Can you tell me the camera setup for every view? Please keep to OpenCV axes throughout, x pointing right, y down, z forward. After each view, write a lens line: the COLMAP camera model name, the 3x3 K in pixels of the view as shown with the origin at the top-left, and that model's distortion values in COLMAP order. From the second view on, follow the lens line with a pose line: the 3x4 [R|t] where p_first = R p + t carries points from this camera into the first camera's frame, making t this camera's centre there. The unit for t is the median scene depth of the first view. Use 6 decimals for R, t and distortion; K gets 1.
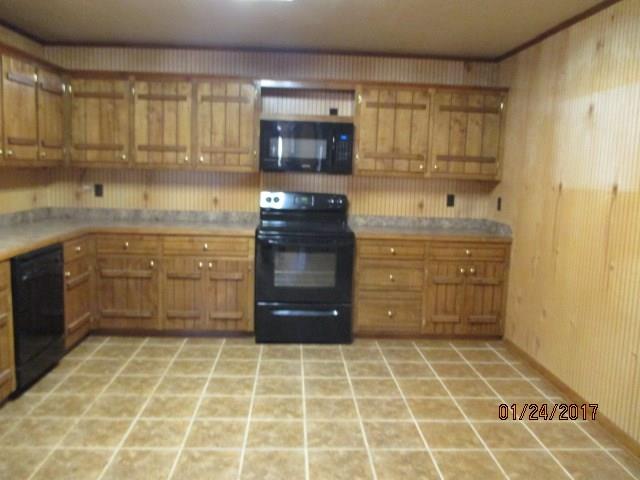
lens RADIAL K [[535.5, 0, 322.9], [0, 535.5, 239.4], [0, 0, 1]] dist [-0.033443, 0.001882]
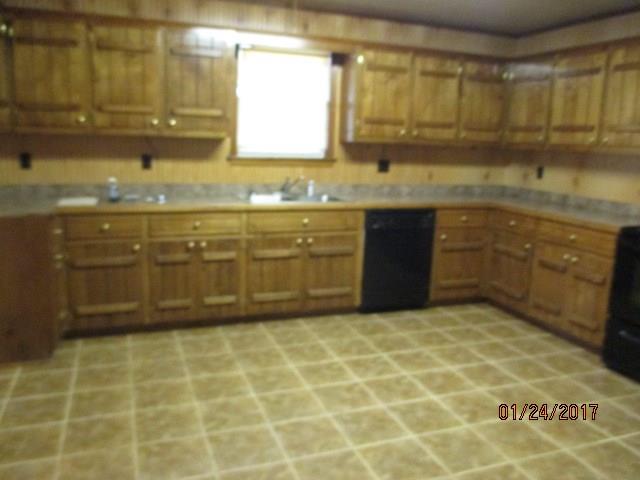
lens RADIAL K [[535.5, 0, 322.1], [0, 535.5, 240.4], [0, 0, 1]] dist [-0.033443, 0.001882]
pose [[0.303995, 0.159611, -0.939208, 0.519061], [-0.156847, 0.980797, 0.115912, -0.020741], [0.939673, 0.112075, 0.323192, 0.350664]]
